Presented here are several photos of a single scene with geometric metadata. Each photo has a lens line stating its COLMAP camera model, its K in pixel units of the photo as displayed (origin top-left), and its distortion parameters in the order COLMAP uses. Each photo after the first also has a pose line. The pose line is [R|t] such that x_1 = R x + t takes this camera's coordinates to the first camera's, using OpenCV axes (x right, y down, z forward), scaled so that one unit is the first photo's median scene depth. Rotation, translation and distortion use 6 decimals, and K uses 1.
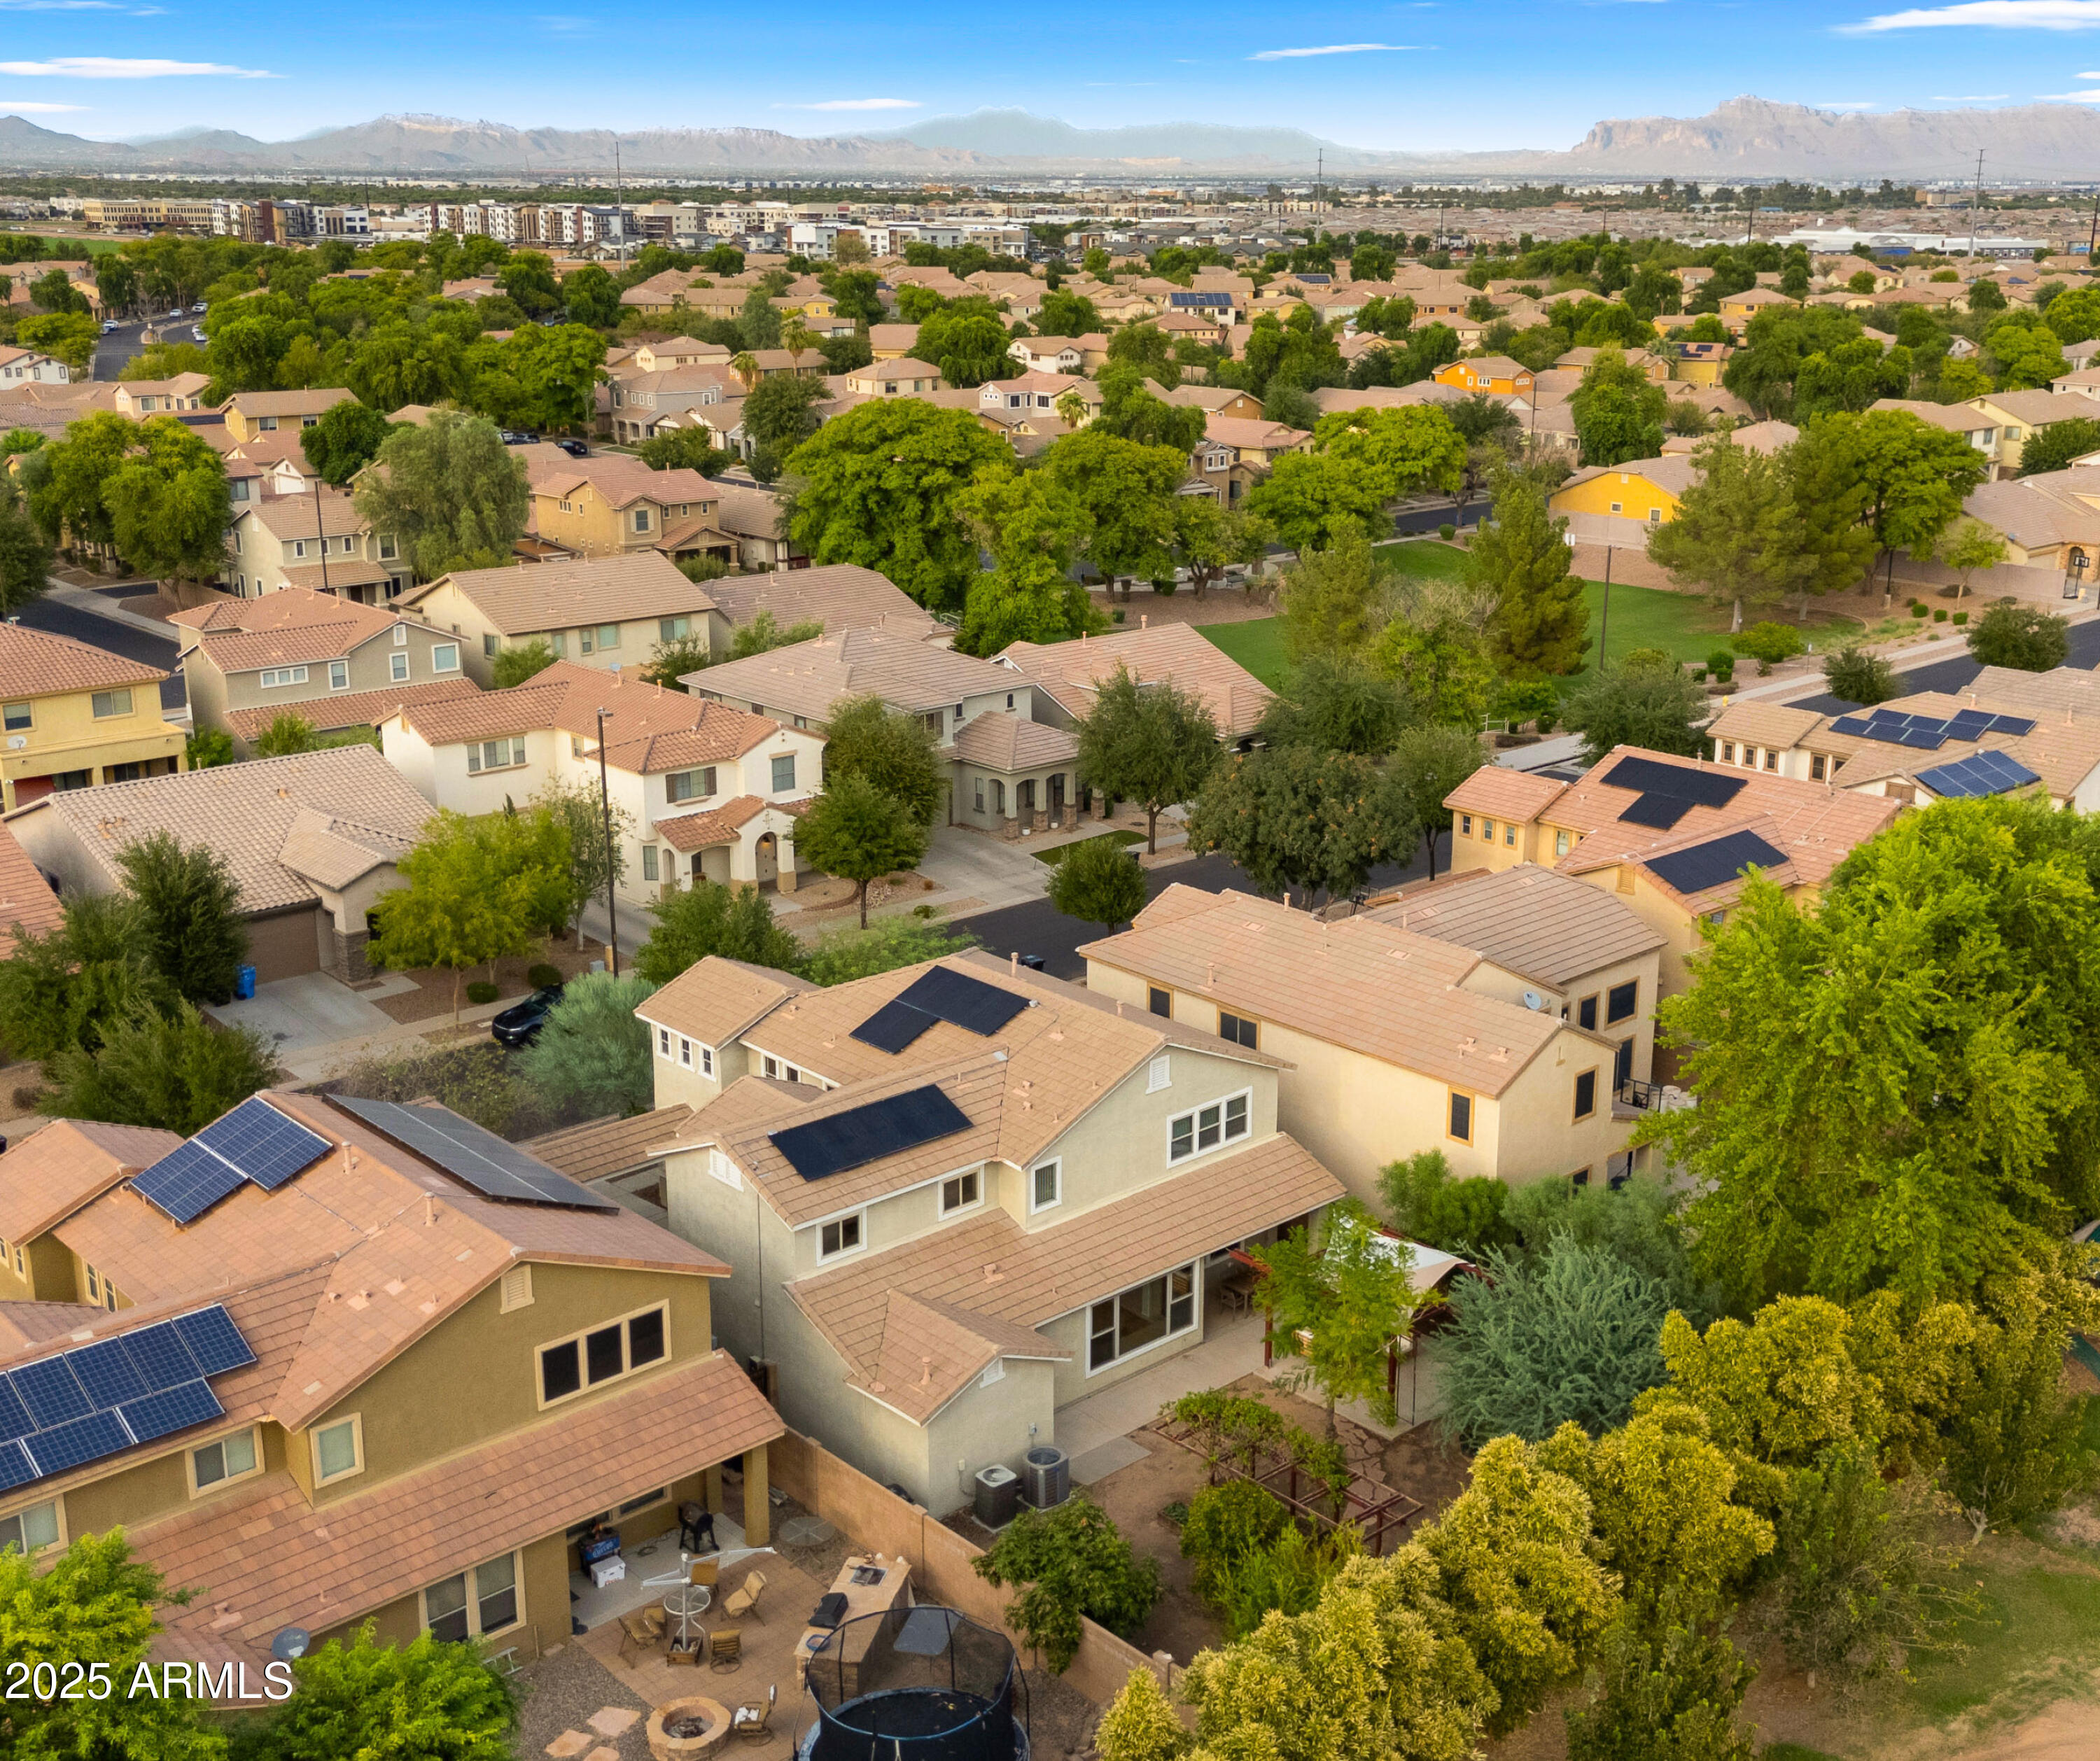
lens RADIAL K [[2274.6, 0, 1051.0], [0, 2274.6, 881.6], [0, 0, 1]] dist [-0.021565, 0.000000]
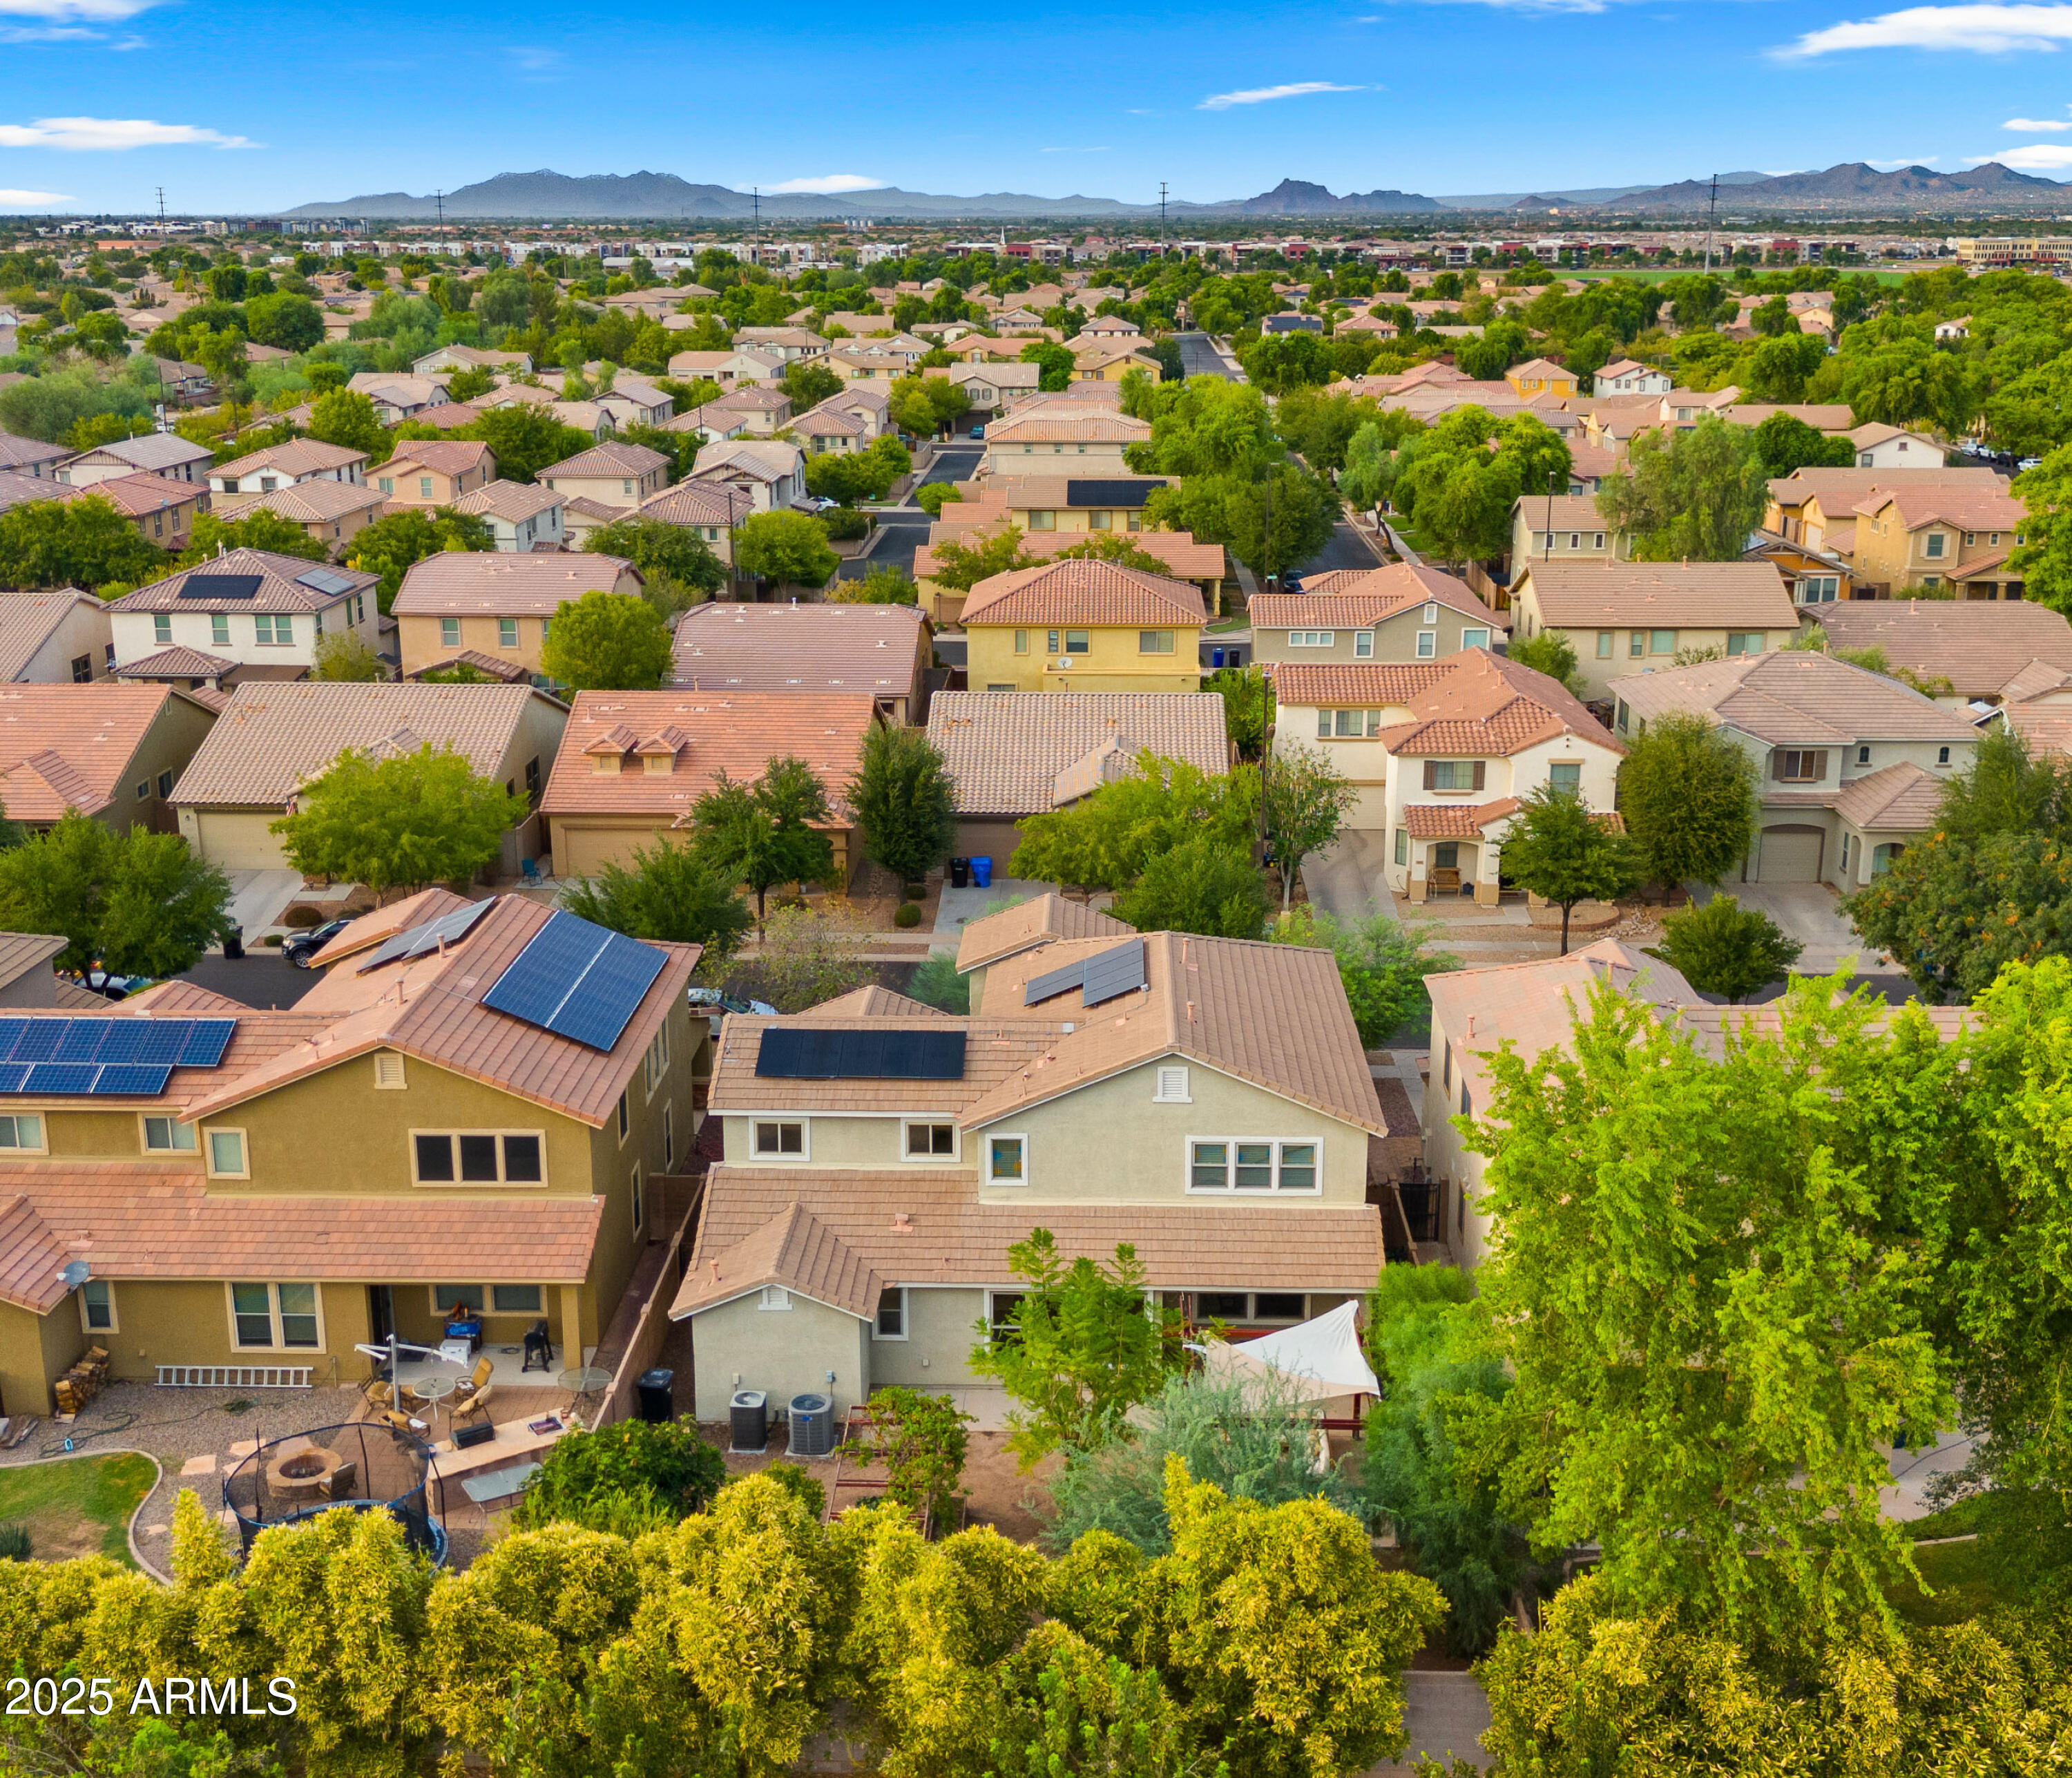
lens RADIAL K [[2240.0, 0, 1034.9], [0, 2240.0, 884.9], [0, 0, 1]] dist [0.000102, 0.000000]
pose [[0.702385, 0.183646, -0.687699, 0.378845], [-0.192913, 0.979098, 0.064430, -0.024232], [0.685157, 0.087412, 0.723132, 0.199687]]
